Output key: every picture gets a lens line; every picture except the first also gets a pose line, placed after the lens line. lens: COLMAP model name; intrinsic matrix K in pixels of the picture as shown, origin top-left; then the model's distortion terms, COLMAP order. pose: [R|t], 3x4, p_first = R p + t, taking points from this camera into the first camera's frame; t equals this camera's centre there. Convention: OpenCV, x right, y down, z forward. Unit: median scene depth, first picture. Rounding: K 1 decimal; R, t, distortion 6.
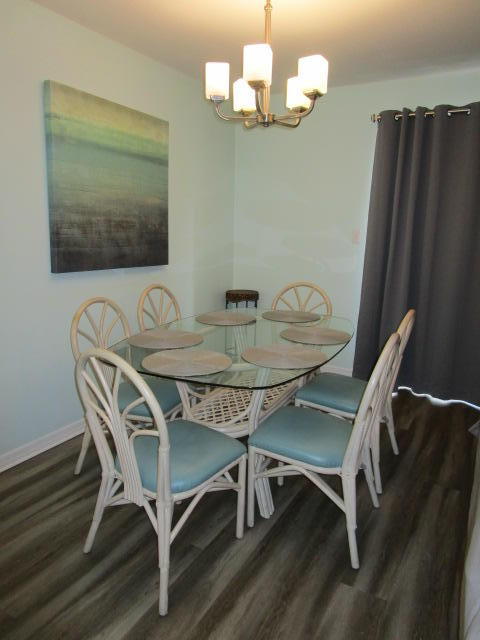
lens RADIAL K [[454.5, 0, 240.0], [0, 454.5, 320.0], [0, 0, 1]] dist [-0.019298, -0.000247]
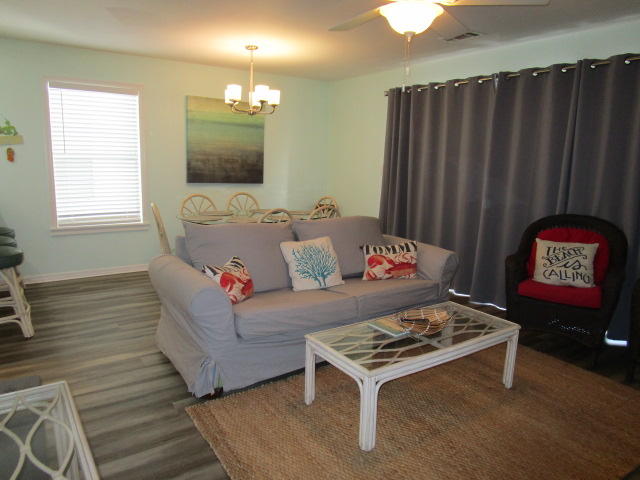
lens RADIAL K [[454.0, 0, 335.3], [0, 454.0, 241.0], [0, 0, 1]] dist [-0.053312, 0.002404]
pose [[0.905091, 0.077246, -0.418143, 0.980714], [-0.096815, 0.994969, -0.025755, 0.135424], [0.414050, 0.063793, 0.908016, -0.534790]]
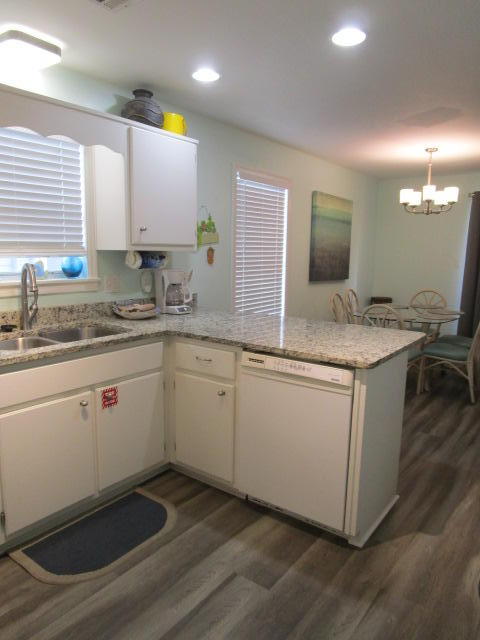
lens RADIAL K [[454.5, 0, 240.0], [0, 454.5, 320.0], [0, 0, 1]] dist [-0.019298, -0.000247]
pose [[0.990895, 0.015505, -0.133744, -0.394021], [-0.023087, 0.998201, -0.055325, 0.169056], [0.132645, 0.057909, 0.989470, -0.931322]]
